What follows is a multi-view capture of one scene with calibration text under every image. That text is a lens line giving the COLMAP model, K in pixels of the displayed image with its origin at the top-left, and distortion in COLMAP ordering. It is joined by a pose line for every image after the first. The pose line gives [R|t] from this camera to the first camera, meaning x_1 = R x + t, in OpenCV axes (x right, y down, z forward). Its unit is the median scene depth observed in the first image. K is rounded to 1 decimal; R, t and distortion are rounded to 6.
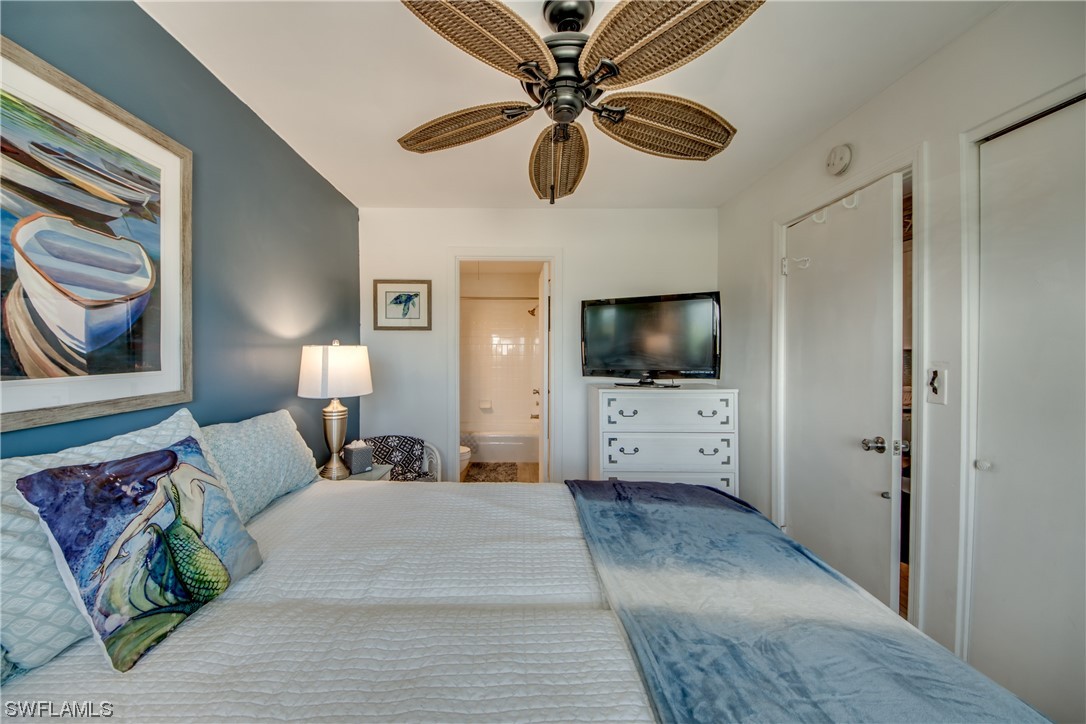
lens RADIAL K [[413.1, 0, 519.4], [0, 413.1, 359.3], [0, 0, 1]] dist [0.015401, -0.013167]
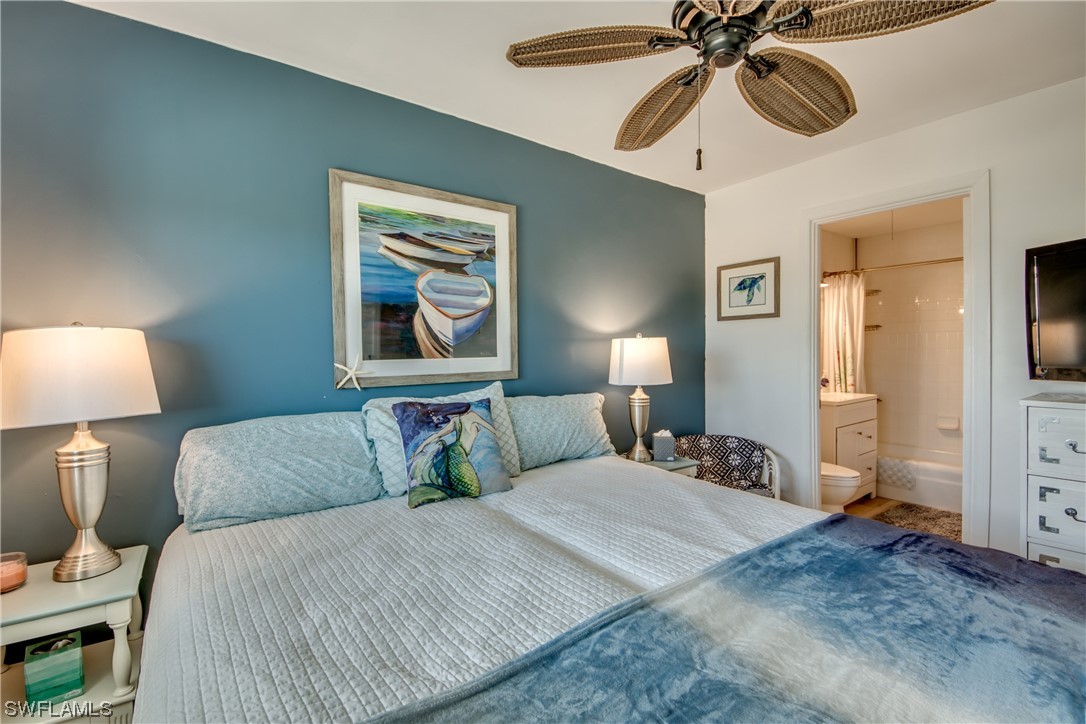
lens RADIAL K [[476.9, 0, 541.7], [0, 476.9, 361.9], [0, 0, 1]] dist [0.021130, -0.002428]
pose [[0.588250, 0.009531, -0.808623, 0.693178], [-0.003404, 0.999951, 0.009310, 0.030263], [0.808672, -0.002724, 0.588254, 0.102149]]
